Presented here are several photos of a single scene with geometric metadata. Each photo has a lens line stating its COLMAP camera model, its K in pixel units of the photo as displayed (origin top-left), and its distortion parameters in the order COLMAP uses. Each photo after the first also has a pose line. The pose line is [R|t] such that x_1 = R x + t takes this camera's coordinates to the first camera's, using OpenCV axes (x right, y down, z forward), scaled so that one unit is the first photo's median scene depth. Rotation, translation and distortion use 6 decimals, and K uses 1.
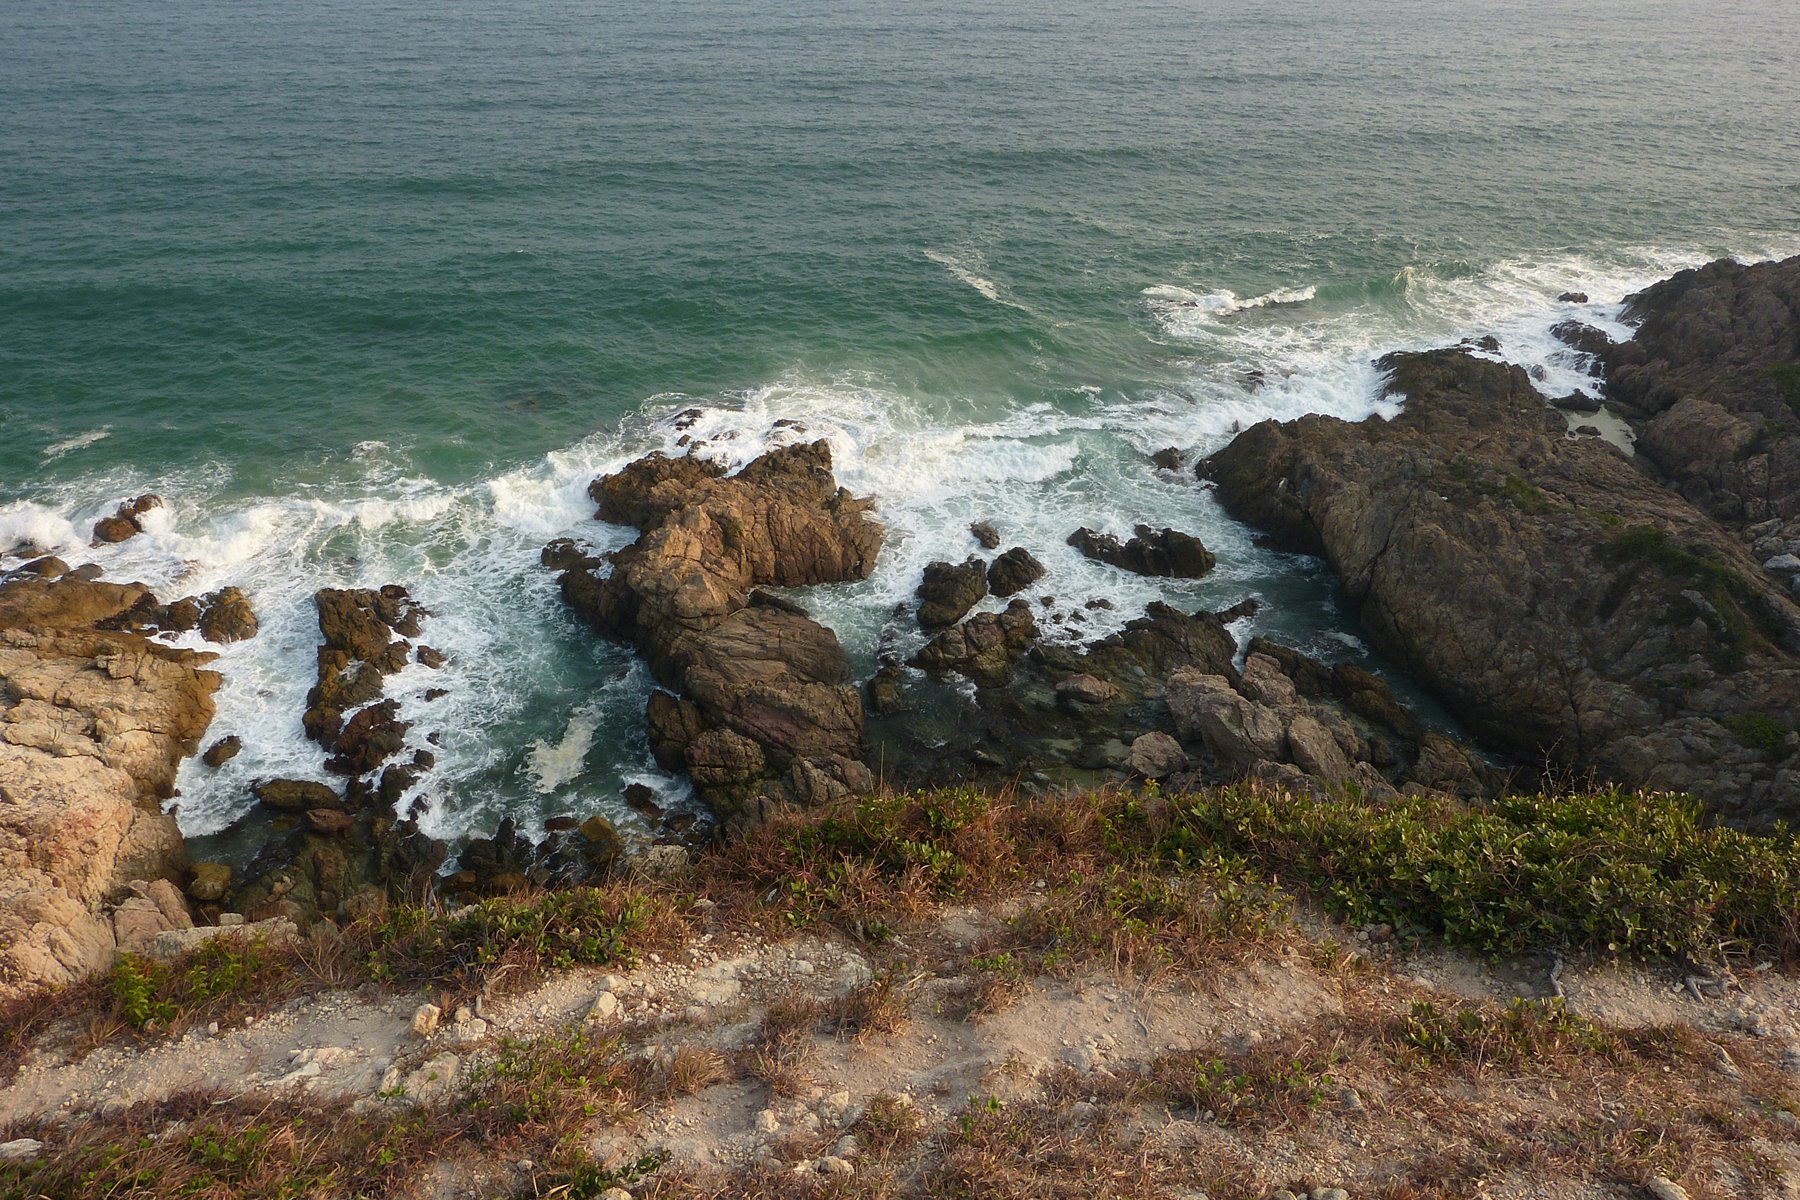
lens RADIAL K [[1327.8, 0, 890.2], [0, 1327.8, 593.9], [0, 0, 1]] dist [-0.034794, 0.024687]
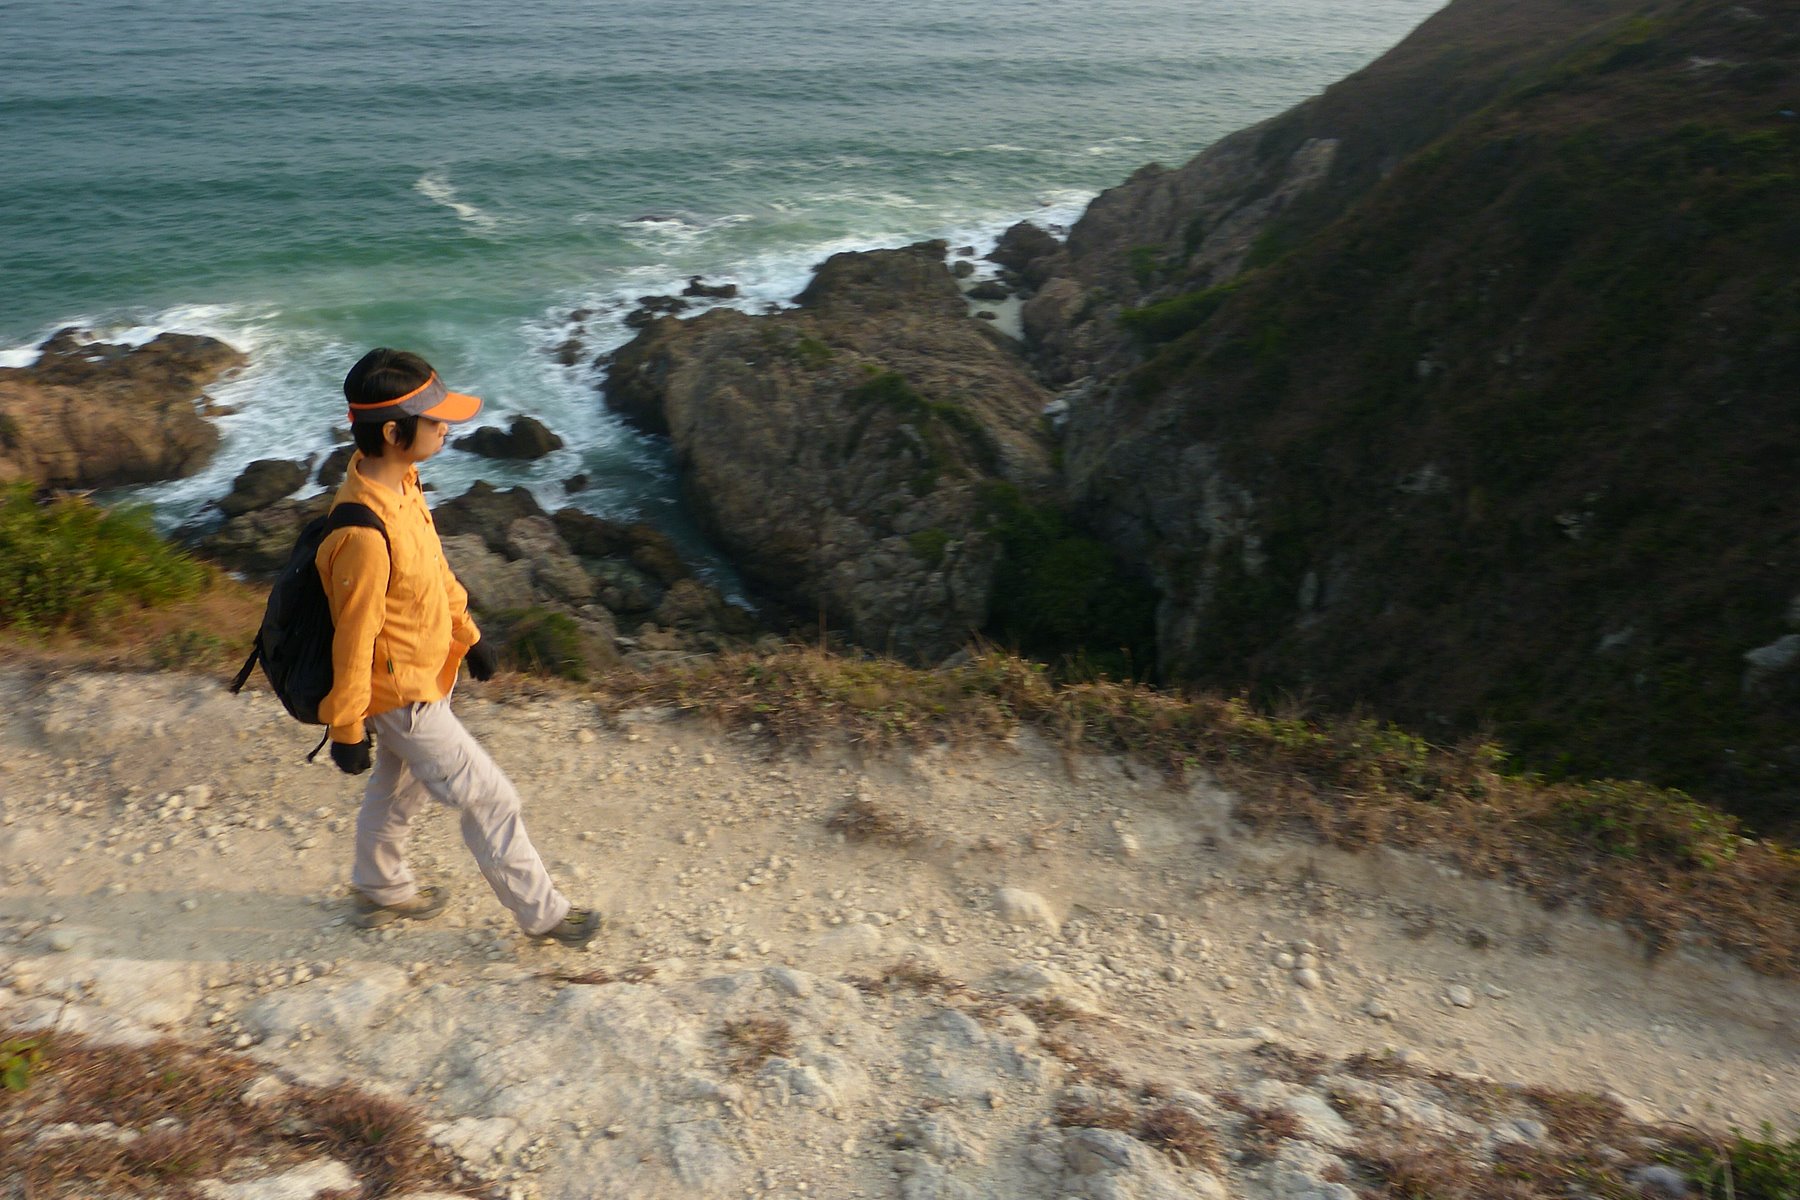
lens RADIAL K [[1327.8, 0, 898.1], [0, 1327.8, 608.5], [0, 0, 1]] dist [-0.034794, 0.024687]
pose [[0.980422, -0.068877, 0.184470, 0.360222], [0.063487, 0.997370, 0.034971, 0.097772], [-0.186393, -0.022575, 0.982216, -0.045411]]
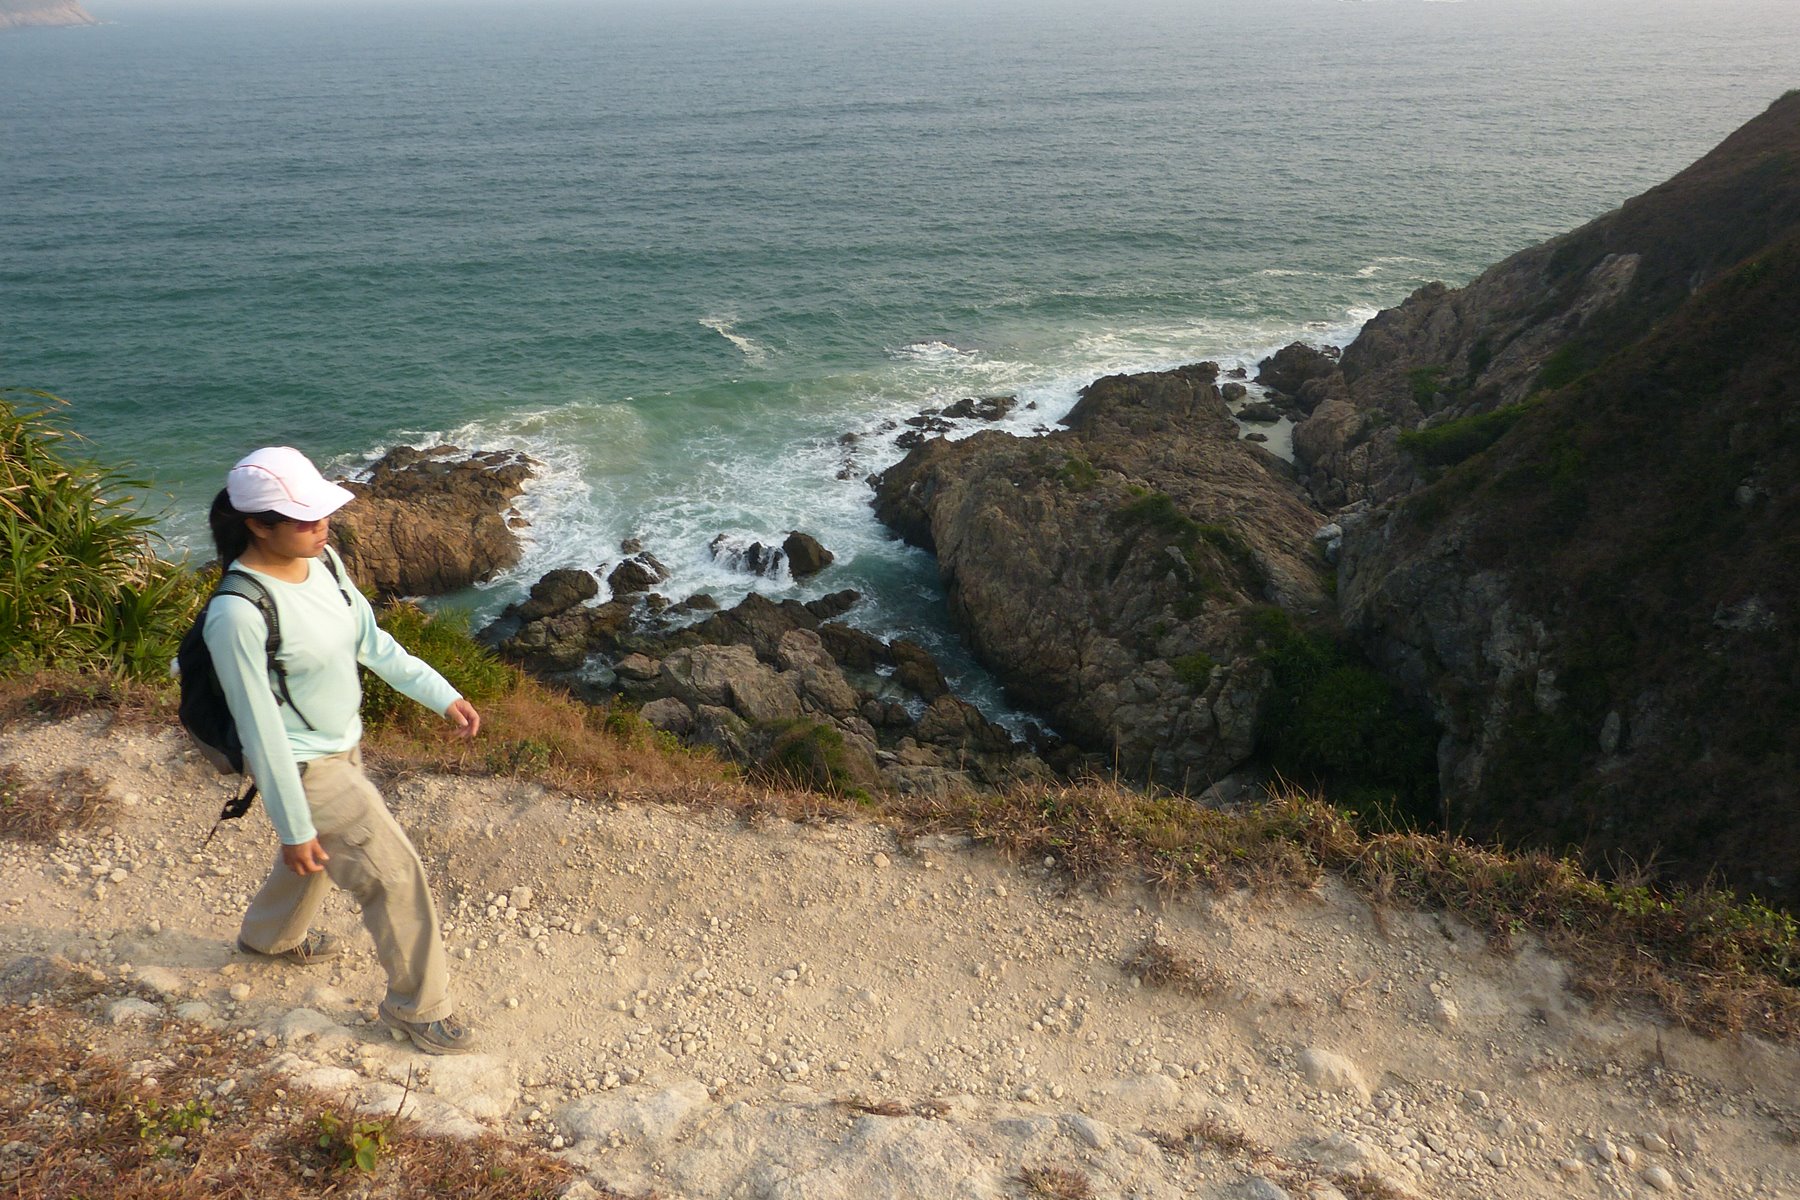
lens RADIAL K [[1327.8, 0, 903.5], [0, 1327.8, 616.2], [0, 0, 1]] dist [-0.034794, 0.024687]
pose [[0.999568, -0.029161, 0.003712, 0.354706], [0.029323, 0.998020, -0.055644, 0.095667], [-0.002082, 0.055729, 0.998444, -0.044992]]
